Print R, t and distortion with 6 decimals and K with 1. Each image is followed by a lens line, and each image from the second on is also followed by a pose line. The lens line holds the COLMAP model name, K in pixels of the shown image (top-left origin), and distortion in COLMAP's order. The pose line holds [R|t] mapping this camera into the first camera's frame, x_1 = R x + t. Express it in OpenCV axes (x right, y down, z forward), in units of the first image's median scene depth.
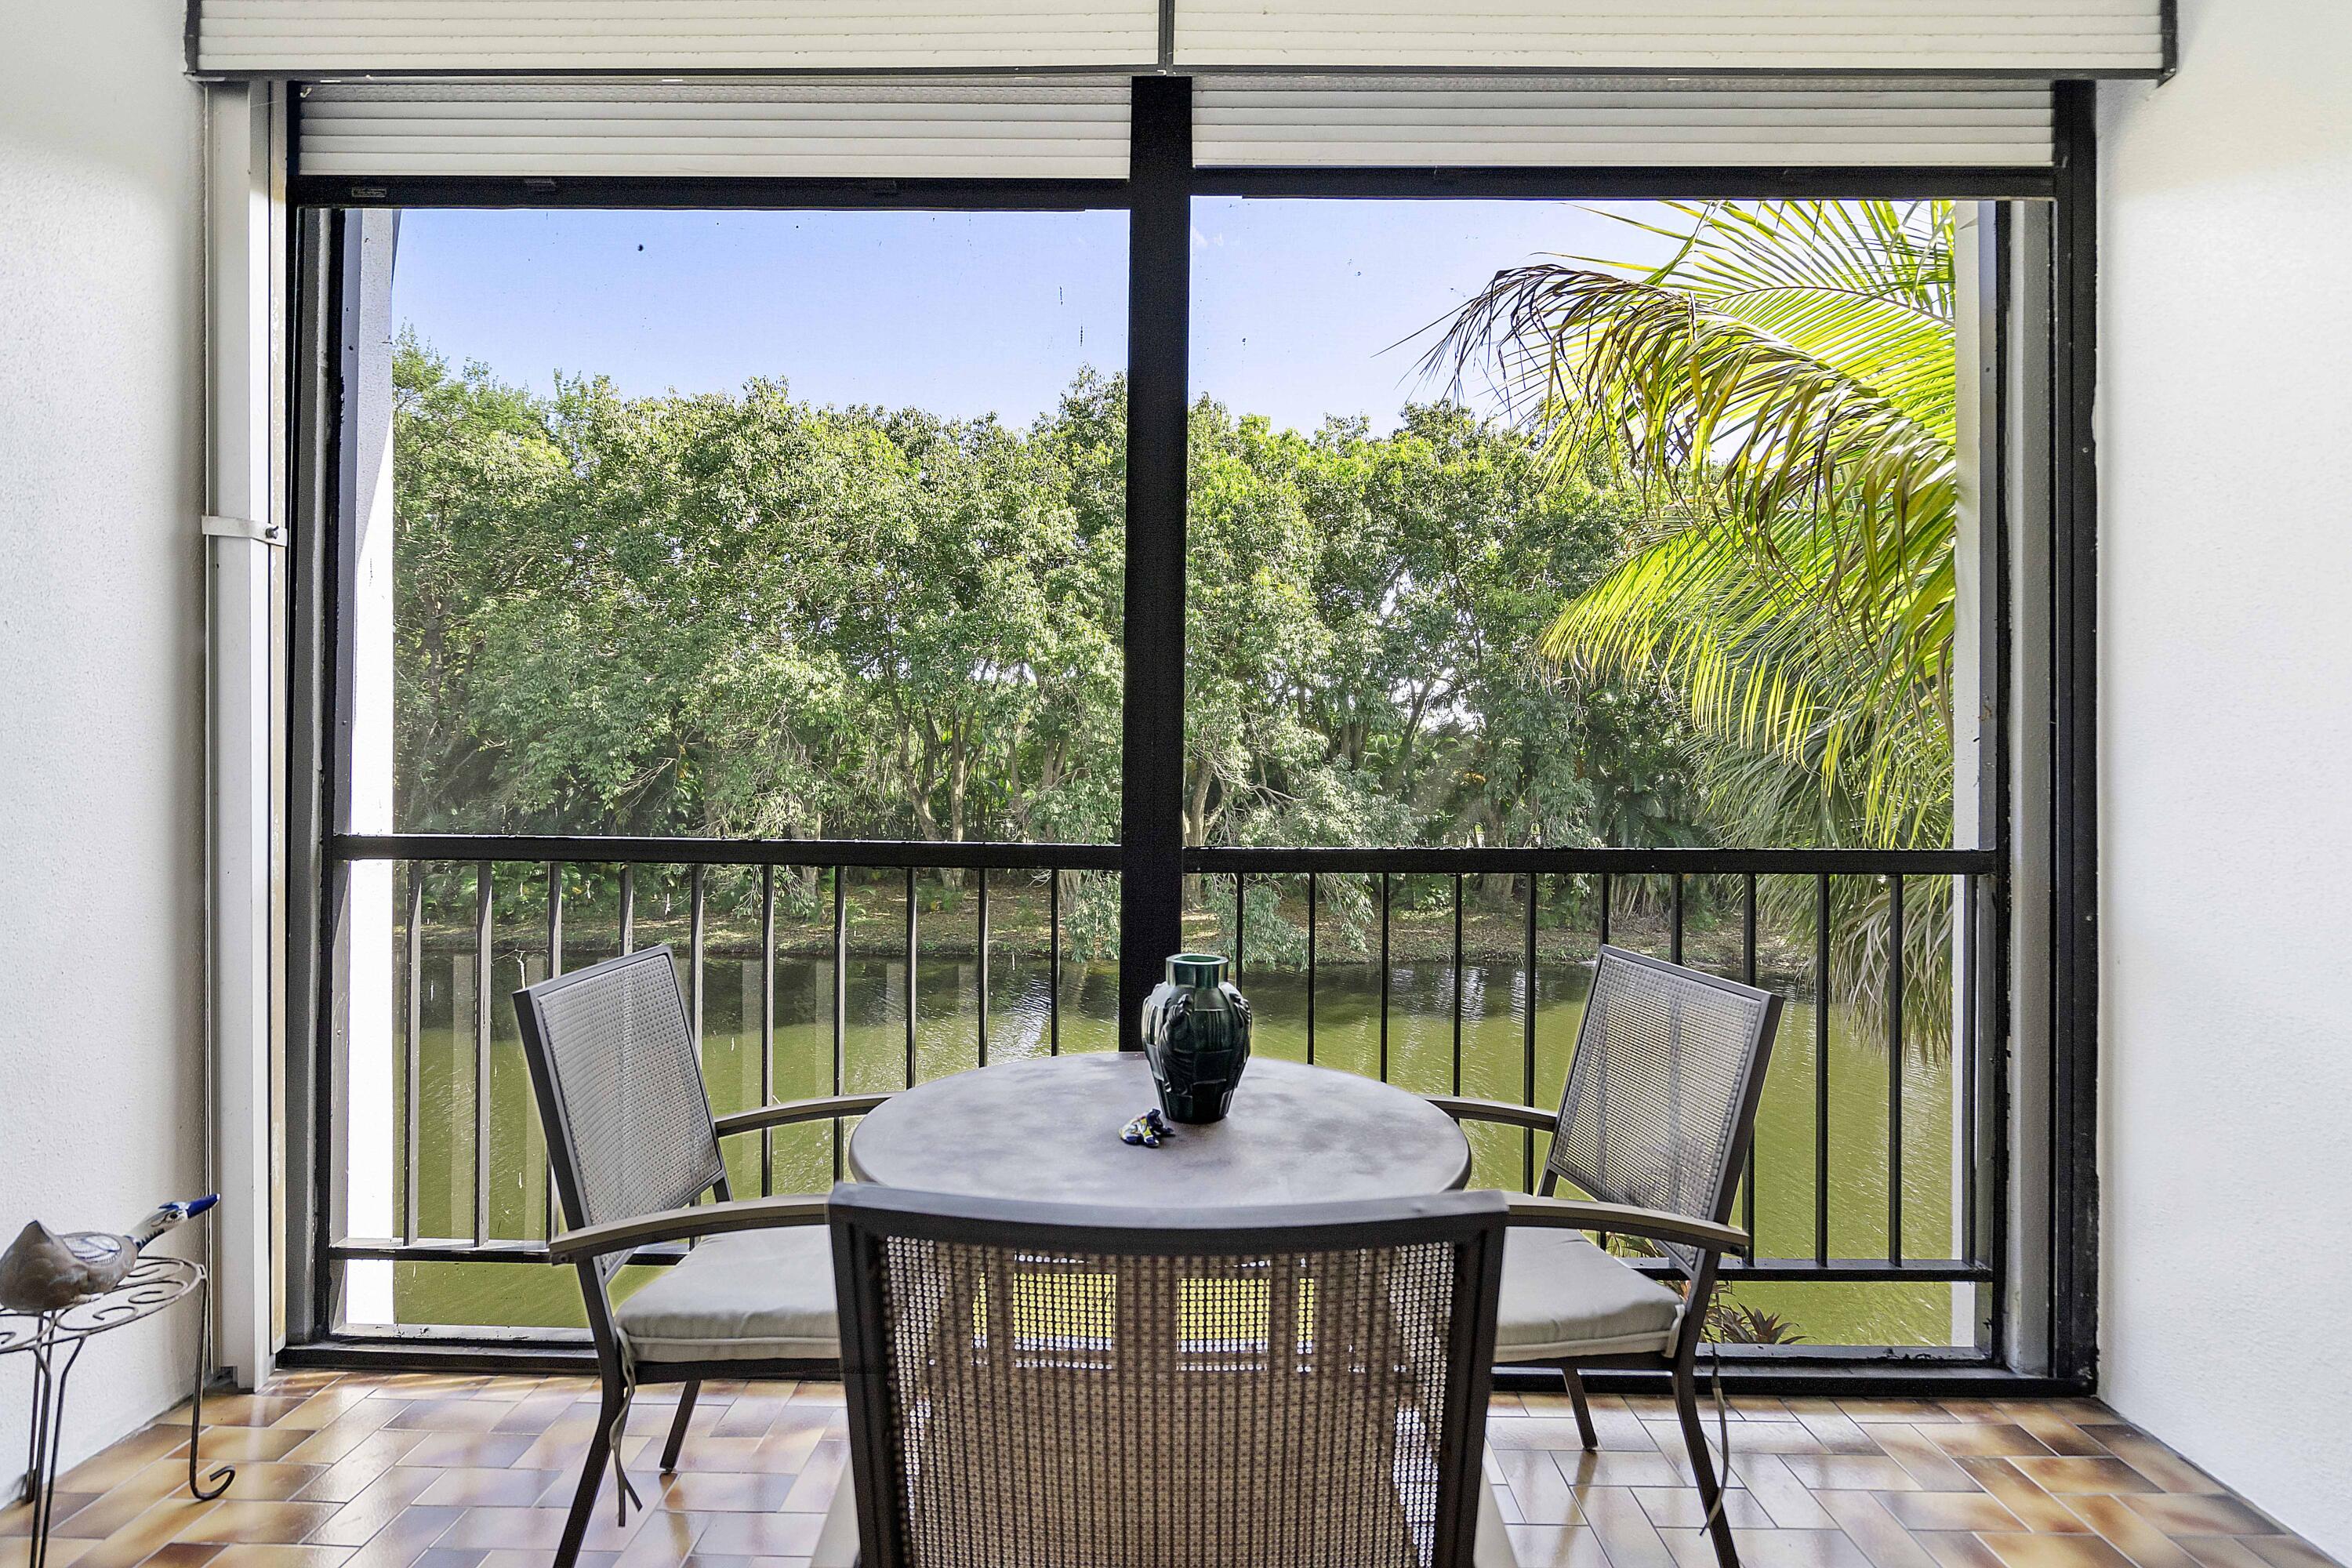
lens RADIAL K [[1094.4, 0, 1180.3], [0, 1094.4, 769.5], [0, 0, 1]] dist [-0.001146, 0.001057]
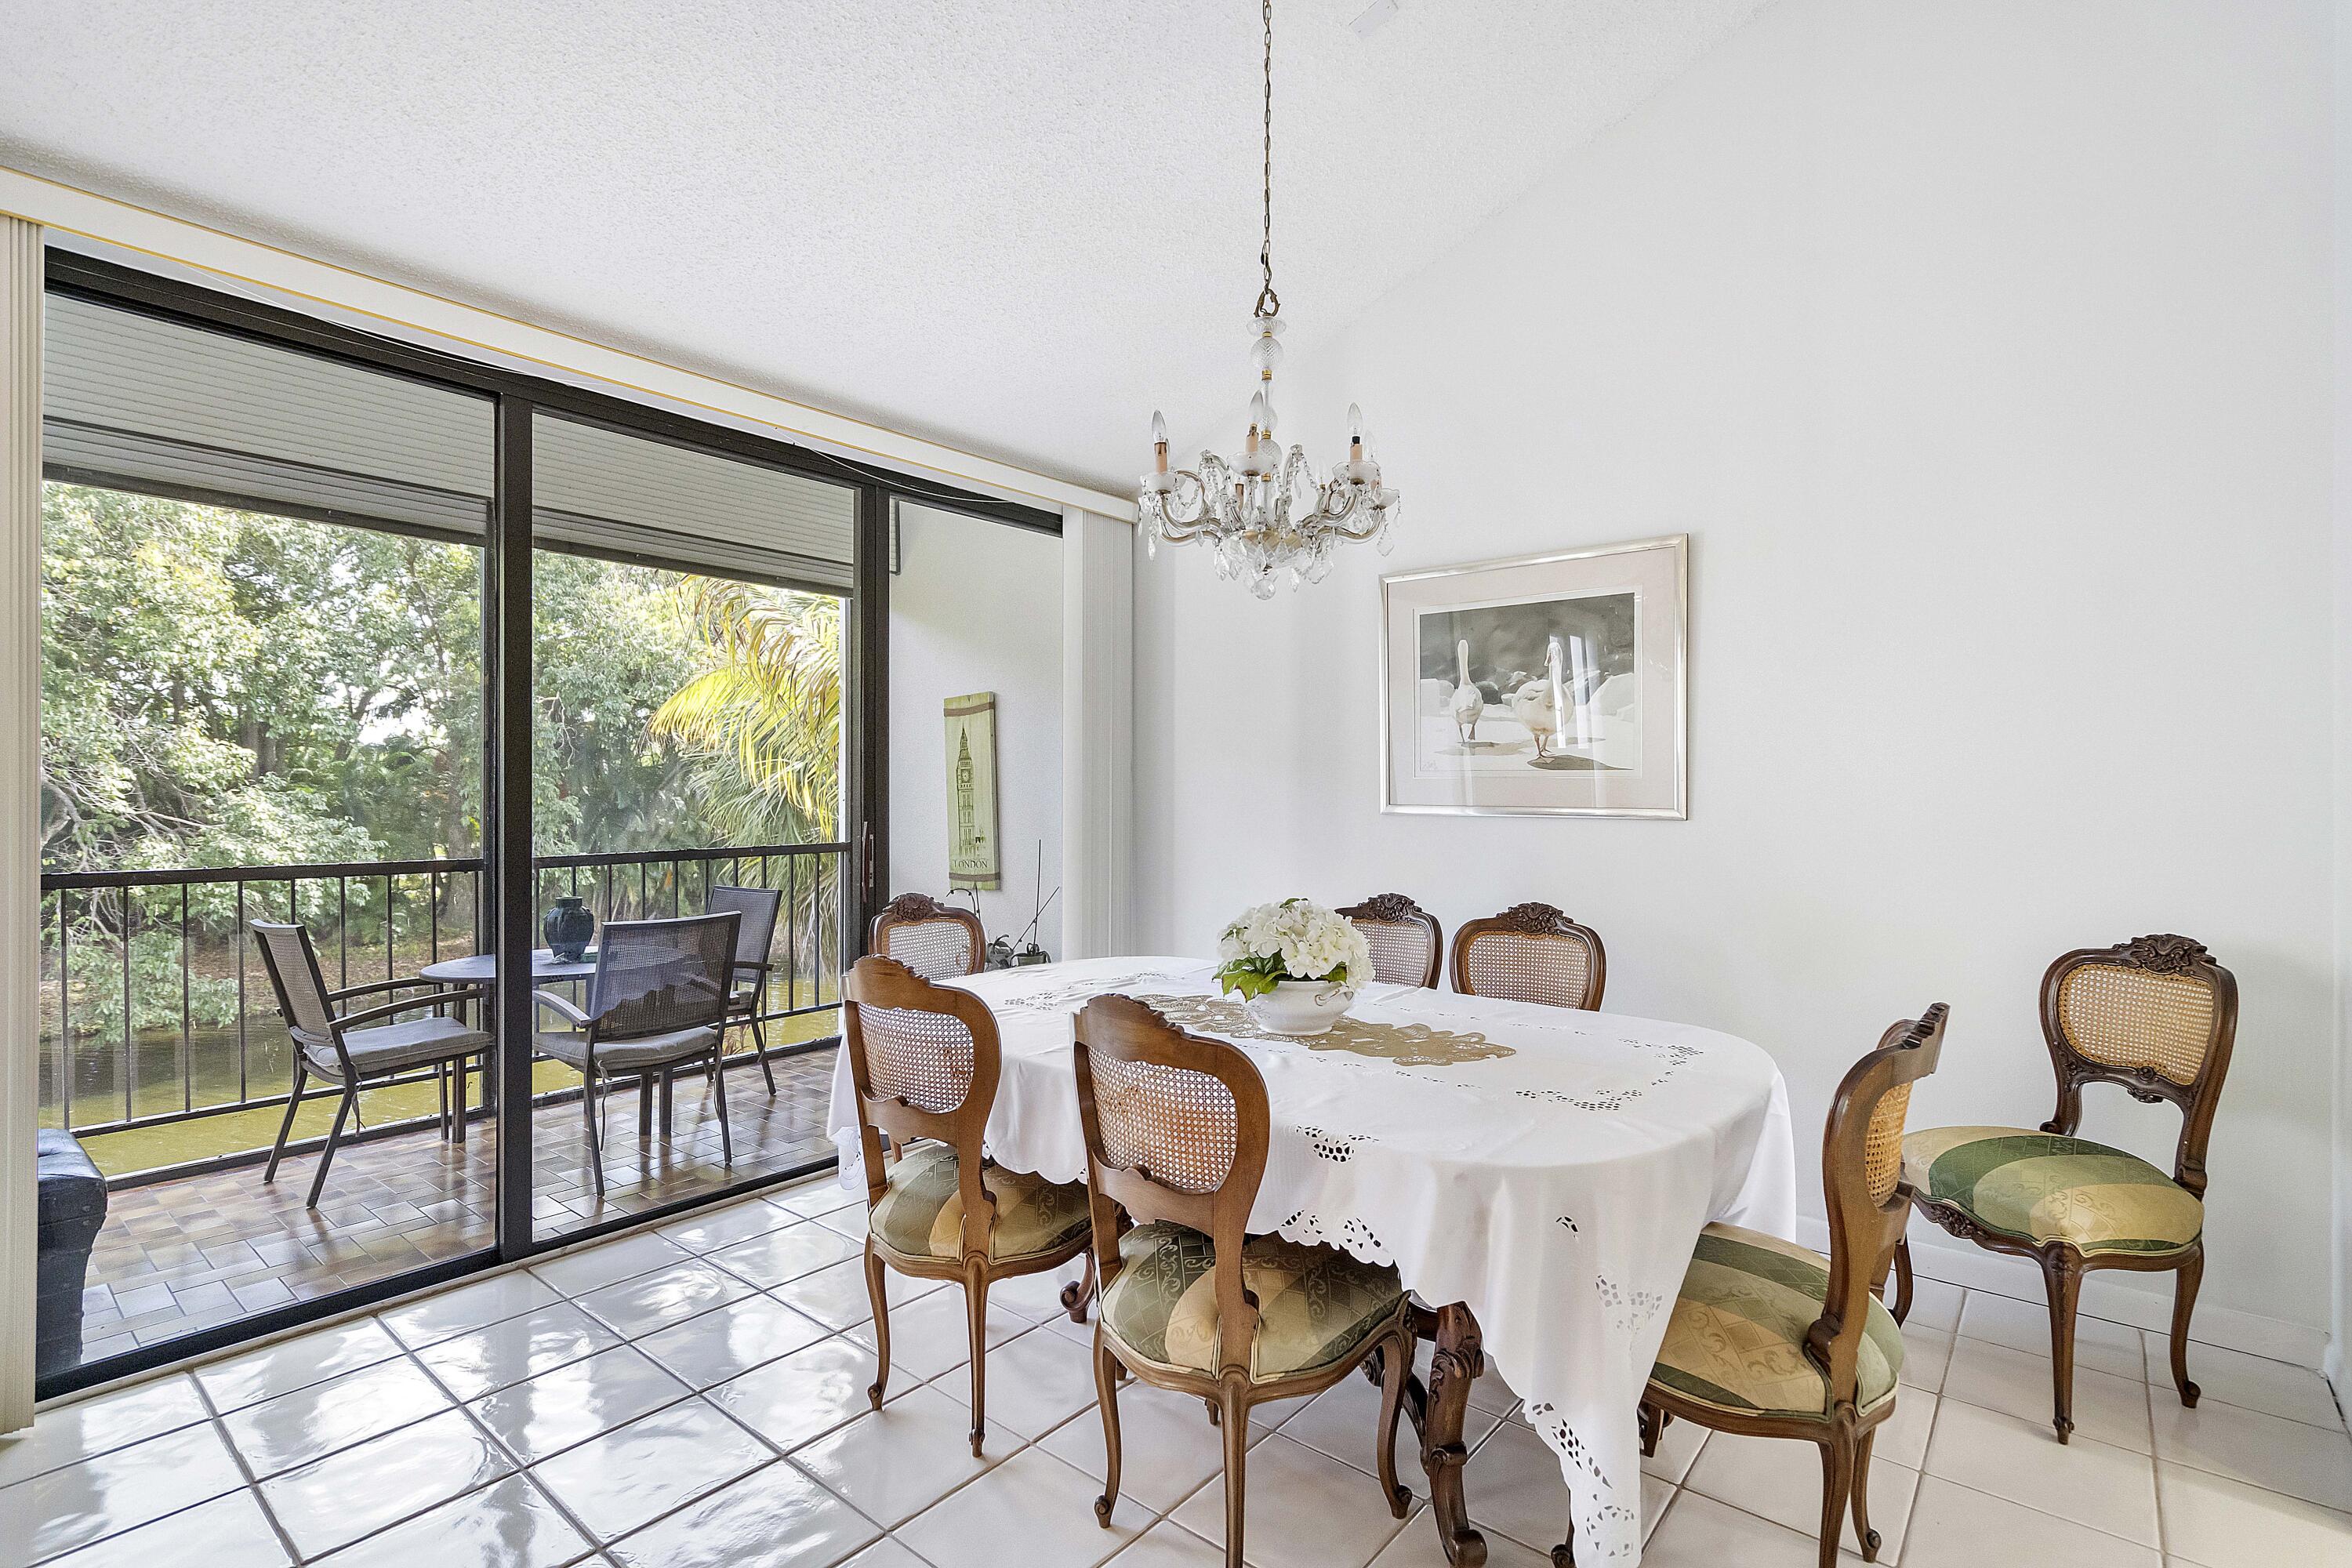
lens RADIAL K [[1087.0, 0, 1172.1], [0, 1087.0, 798.0], [0, 0, 1]] dist [0.000500, 0.000174]
pose [[0.636782, -0.012865, 0.770936, -0.064343], [0.001402, 0.999878, 0.015527, -0.005841], [-0.771043, -0.008807, 0.636723, -0.103134]]
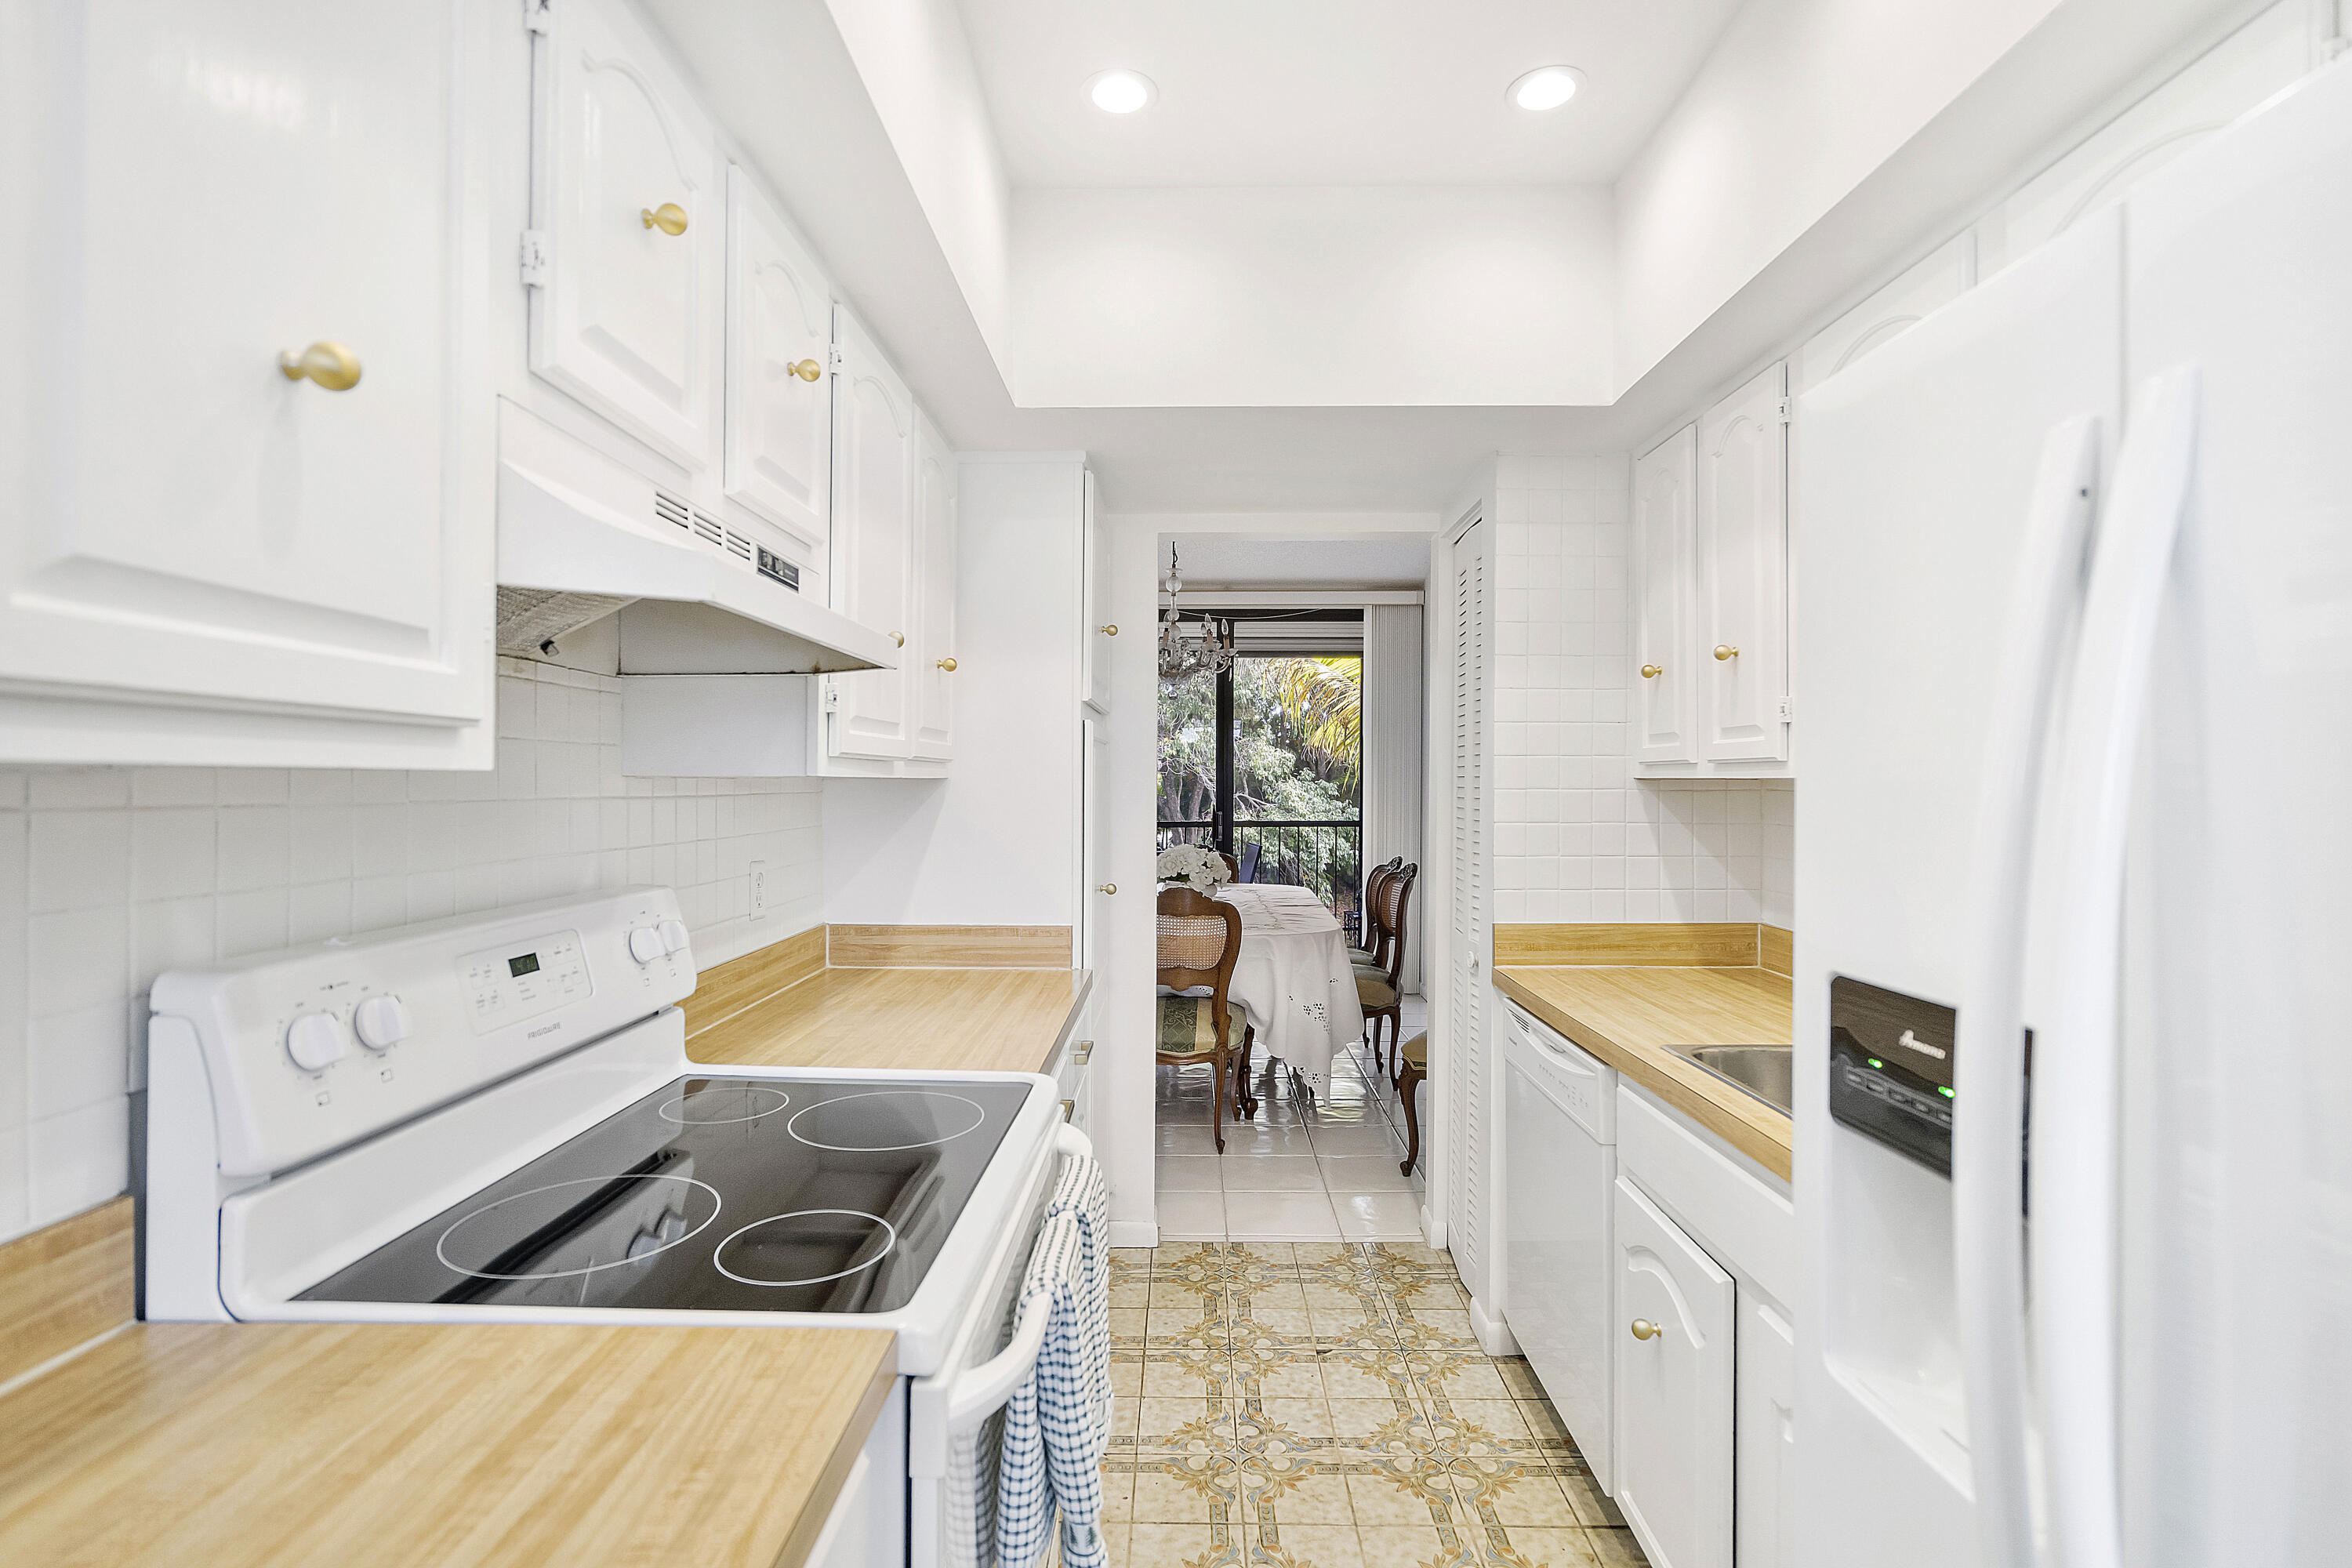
lens RADIAL K [[1085.3, 0, 1176.0], [0, 1085.3, 784.0], [0, 0, 1]] dist [0.001020, 0.000590]
pose [[0.999943, -0.005635, -0.009084, 0.010735], [0.005720, 0.999940, 0.009336, -0.008418], [0.009031, -0.009388, 0.999915, -0.234088]]
